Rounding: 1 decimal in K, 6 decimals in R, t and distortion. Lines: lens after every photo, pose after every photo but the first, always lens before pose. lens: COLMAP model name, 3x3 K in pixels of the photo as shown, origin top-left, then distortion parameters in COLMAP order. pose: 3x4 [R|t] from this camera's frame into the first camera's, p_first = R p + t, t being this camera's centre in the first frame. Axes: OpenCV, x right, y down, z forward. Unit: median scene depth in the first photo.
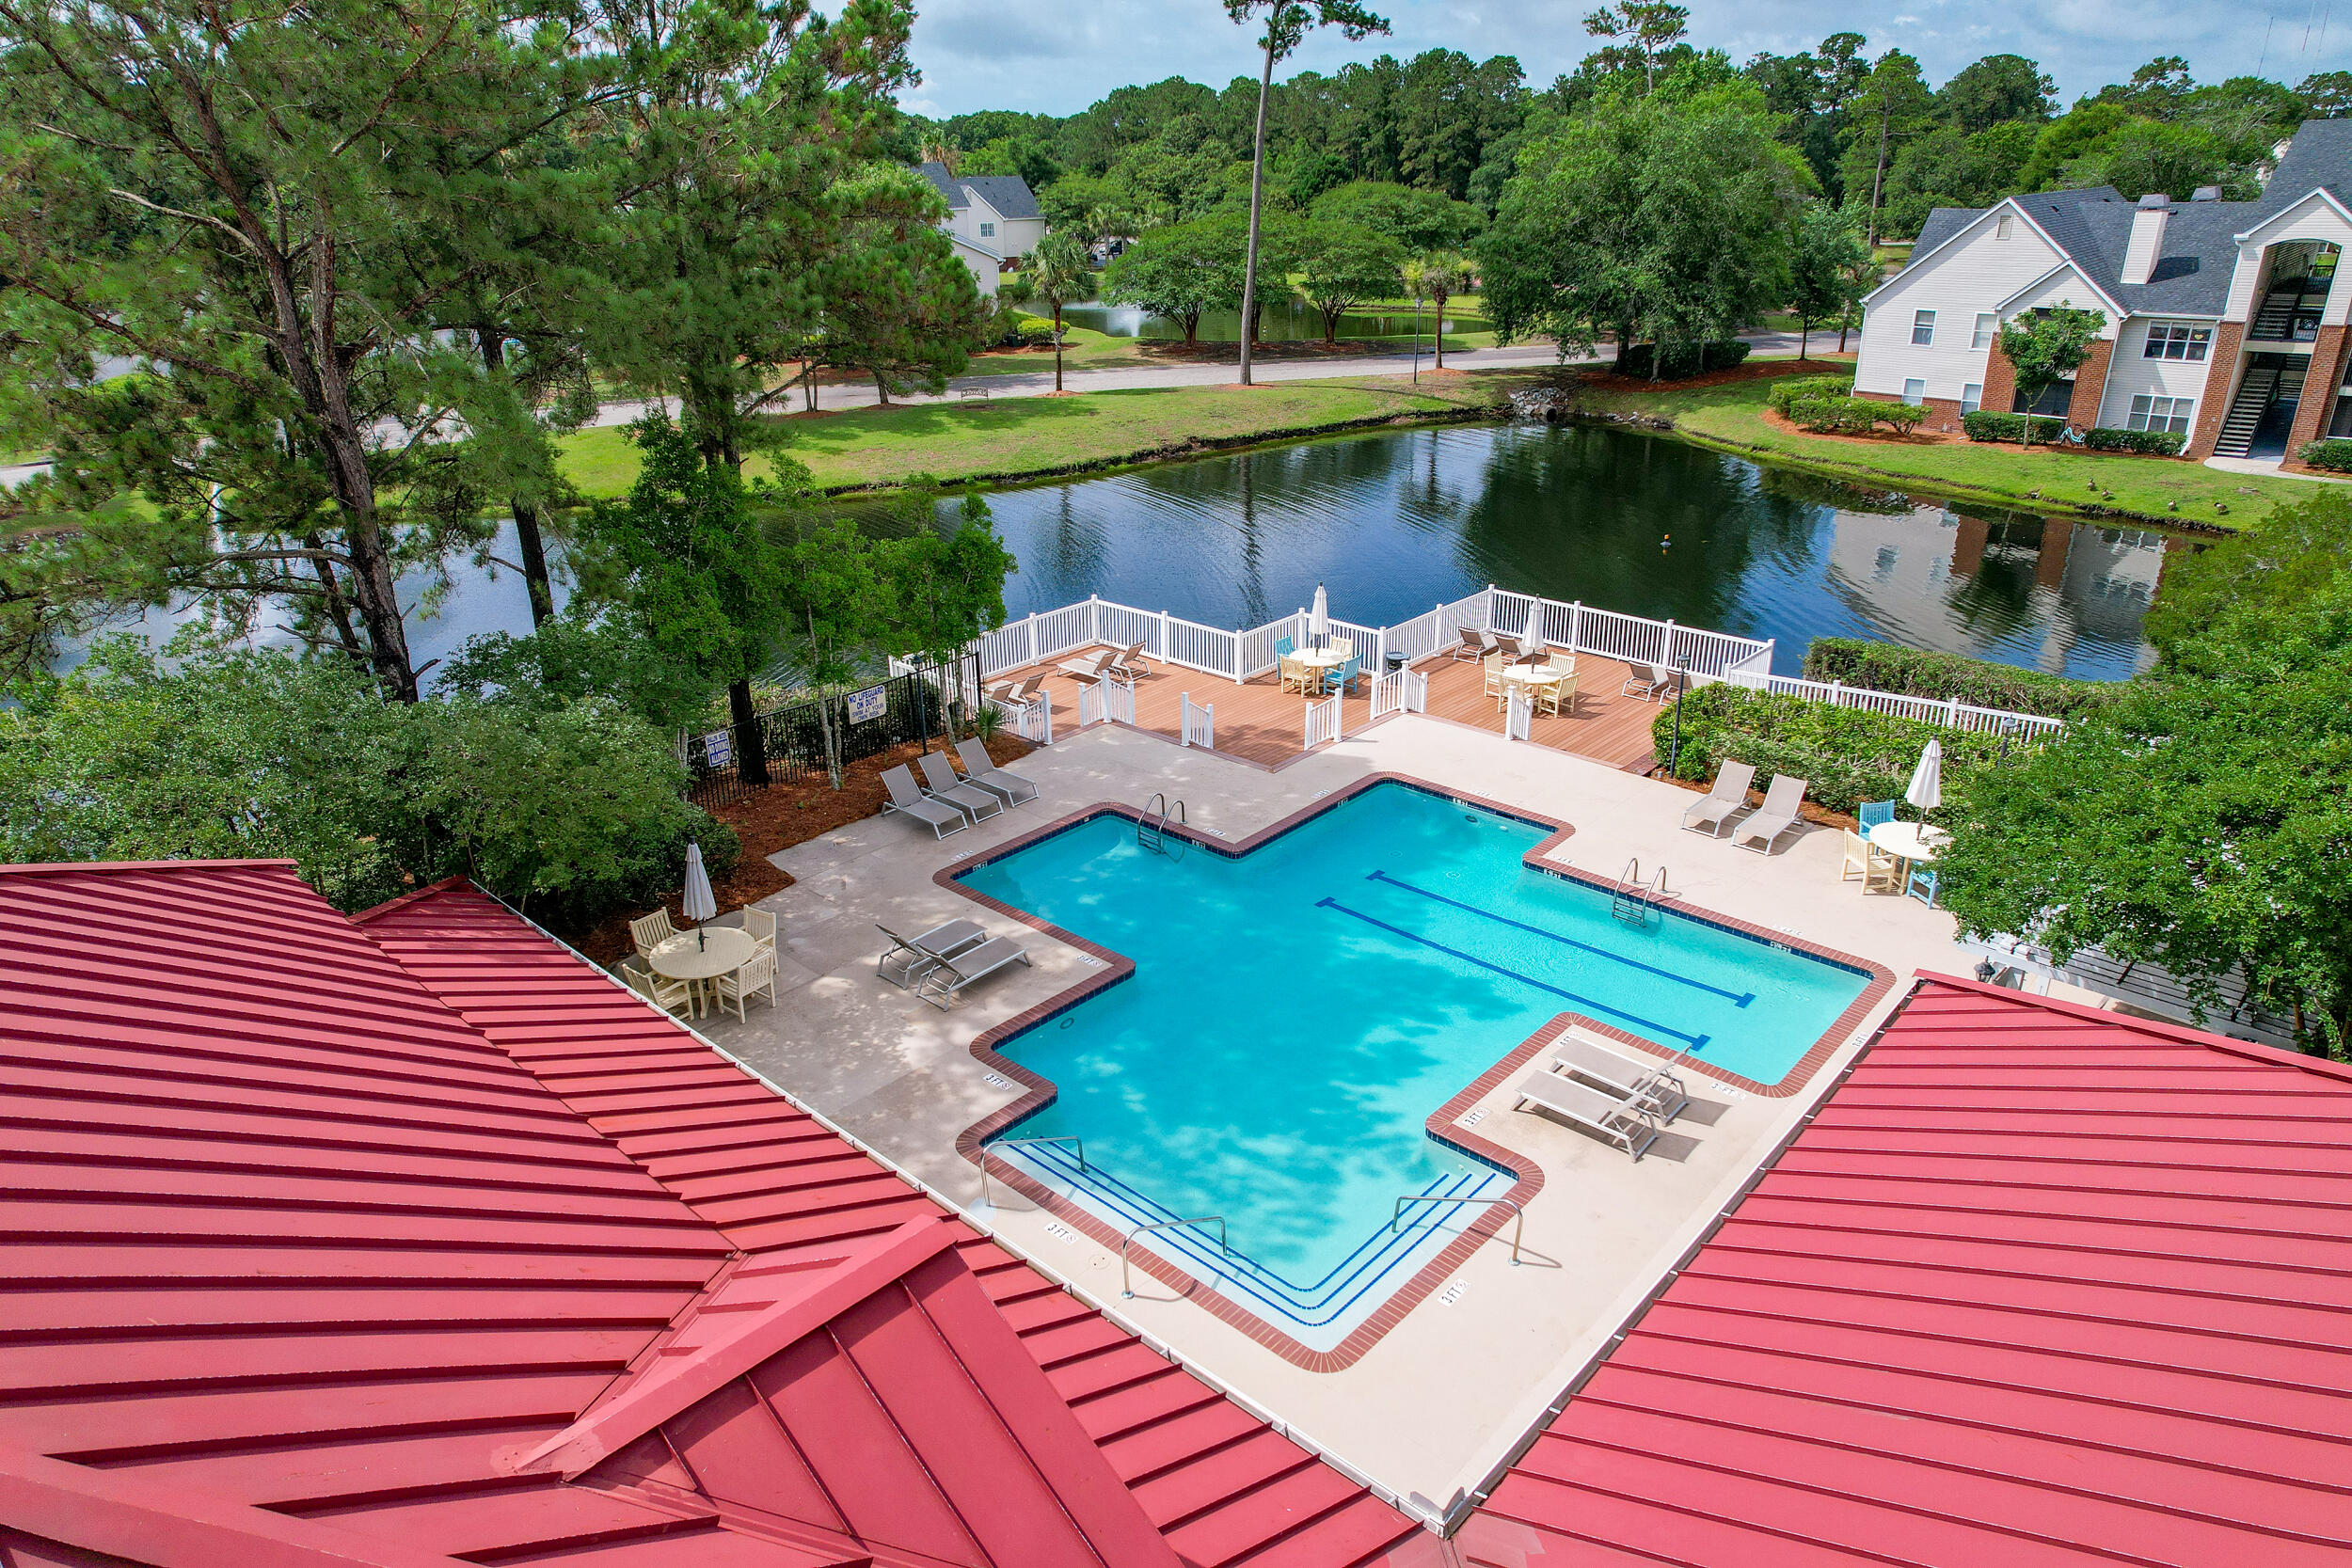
lens RADIAL K [[1514.3, 0, 1178.3], [0, 1514.3, 785.6], [0, 0, 1]] dist [-0.054326, 0.040628]
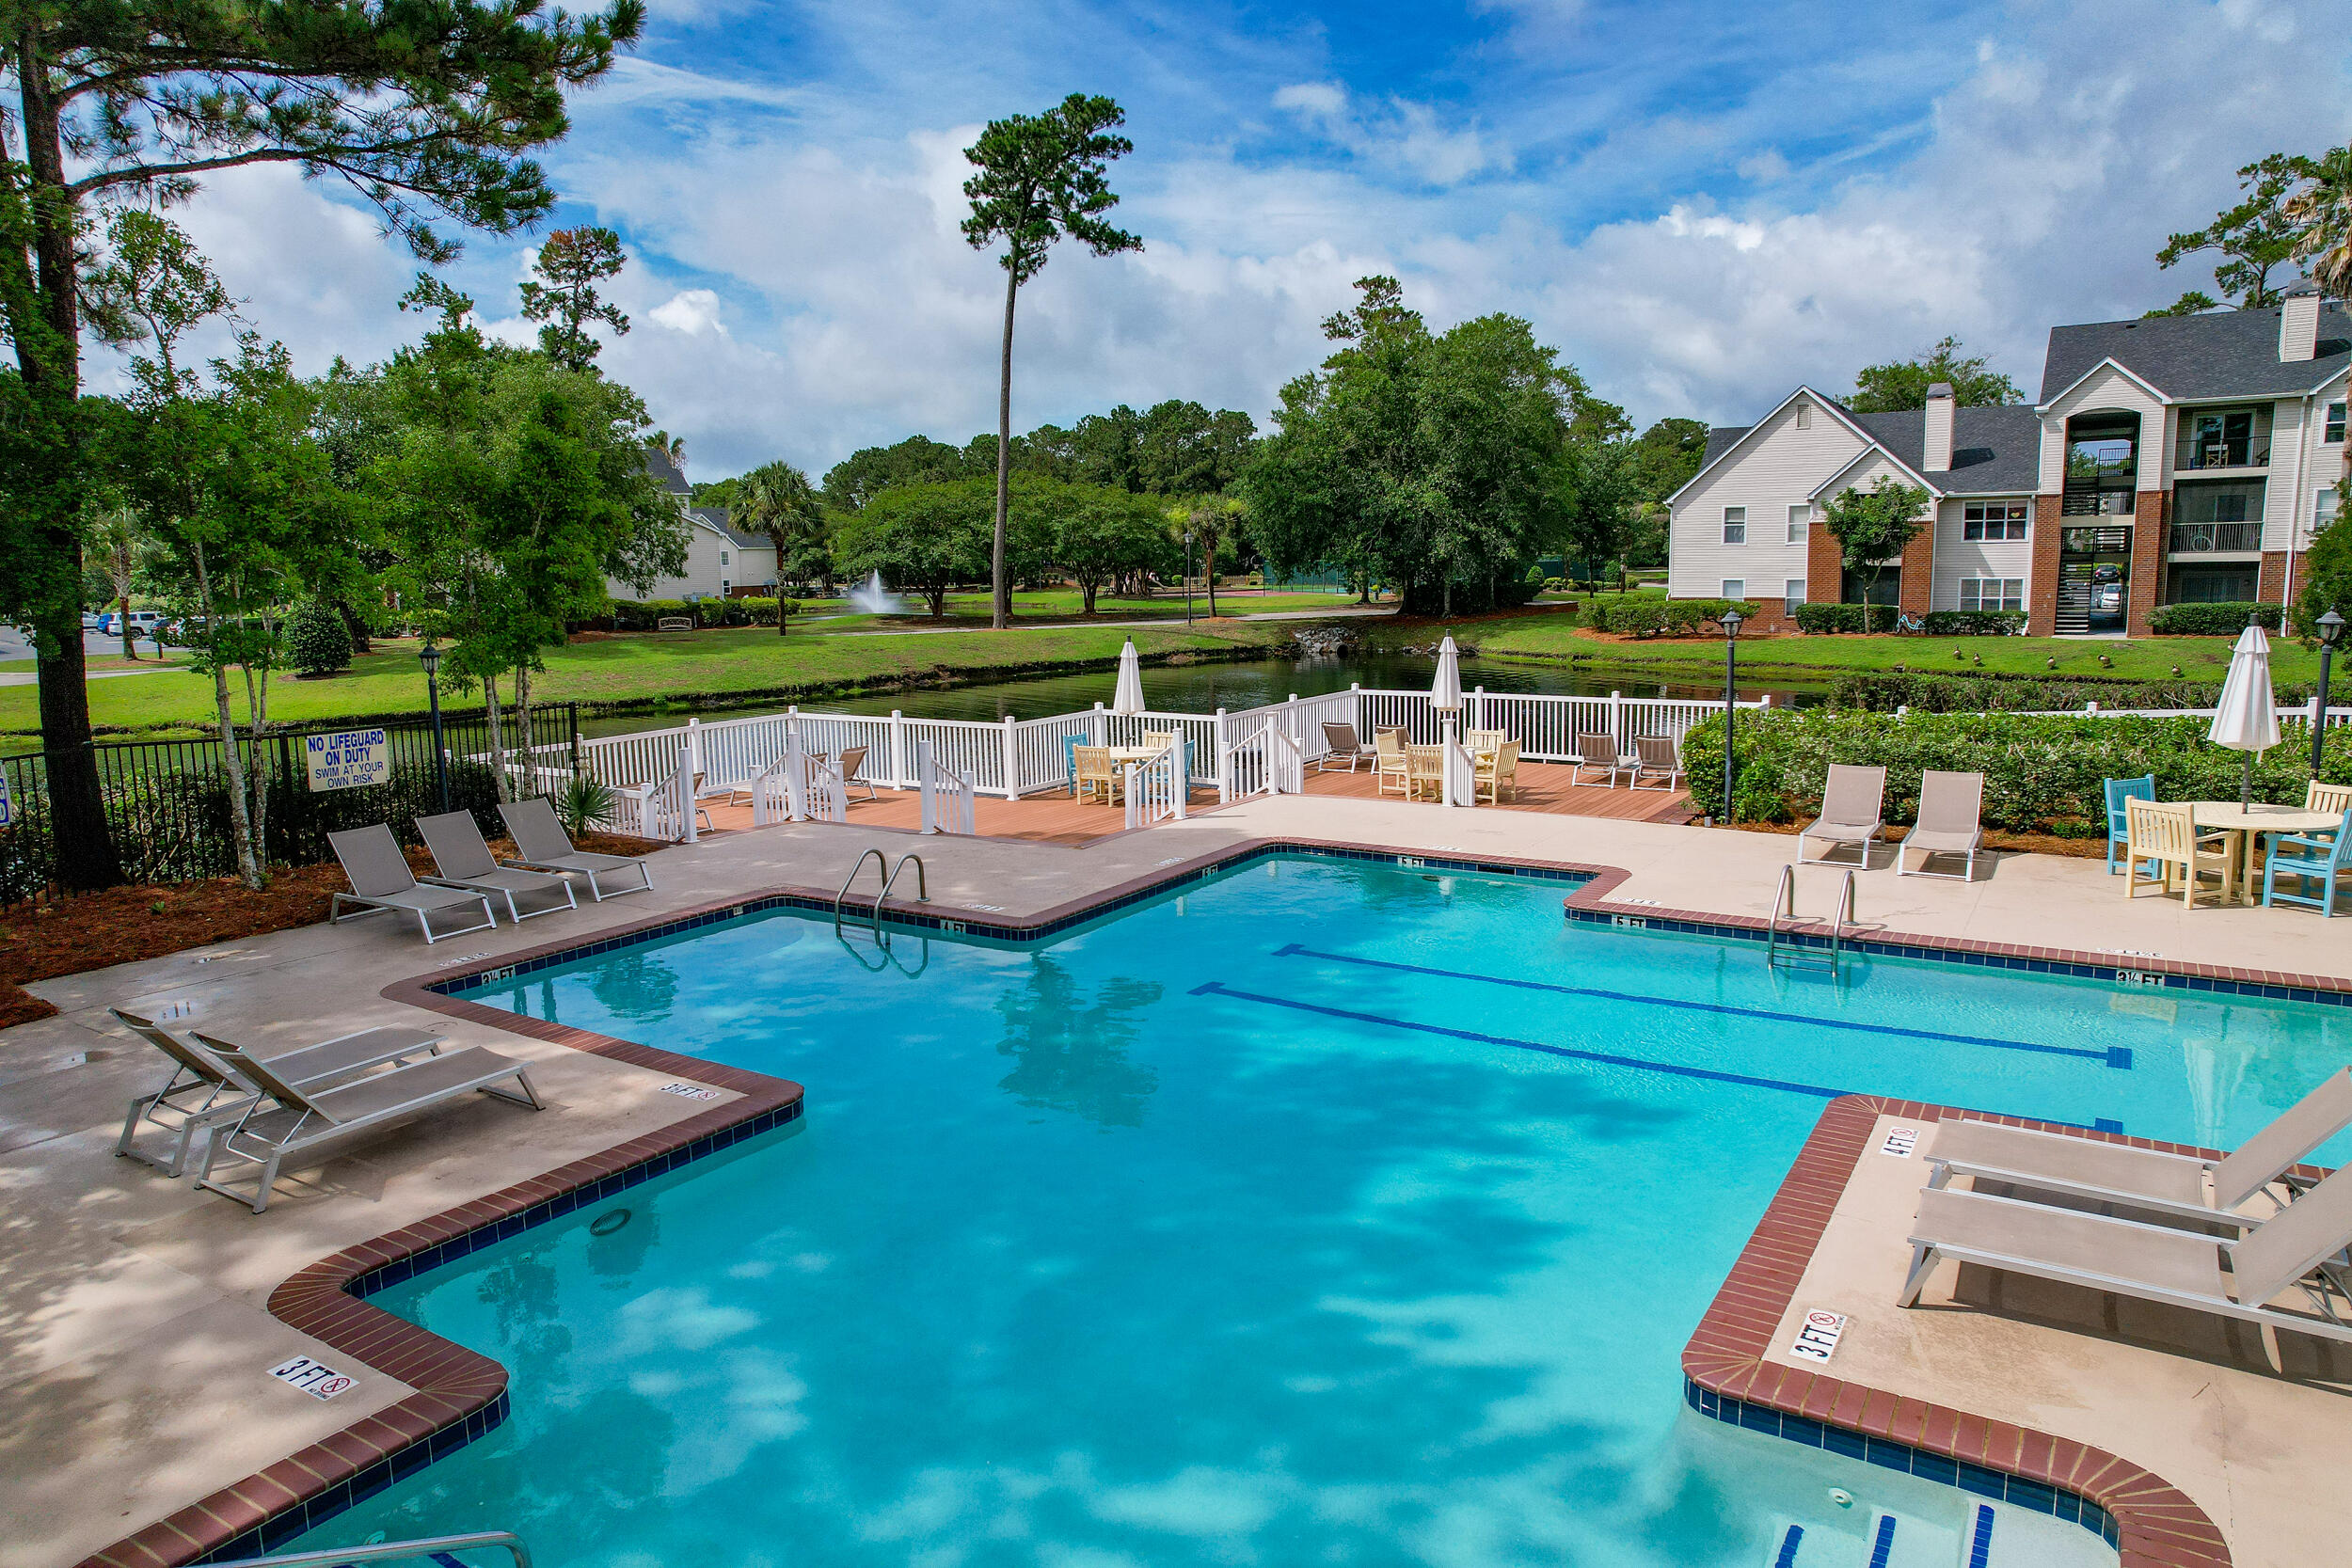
lens RADIAL K [[1514.3, 0, 1183.5], [0, 1514.3, 776.6], [0, 0, 1]] dist [-0.054326, 0.040628]
pose [[0.985994, -0.031803, 0.163723, 0.003548], [0.072094, 0.966474, -0.246436, 0.052583], [-0.150397, 0.254787, 0.955230, 0.206604]]
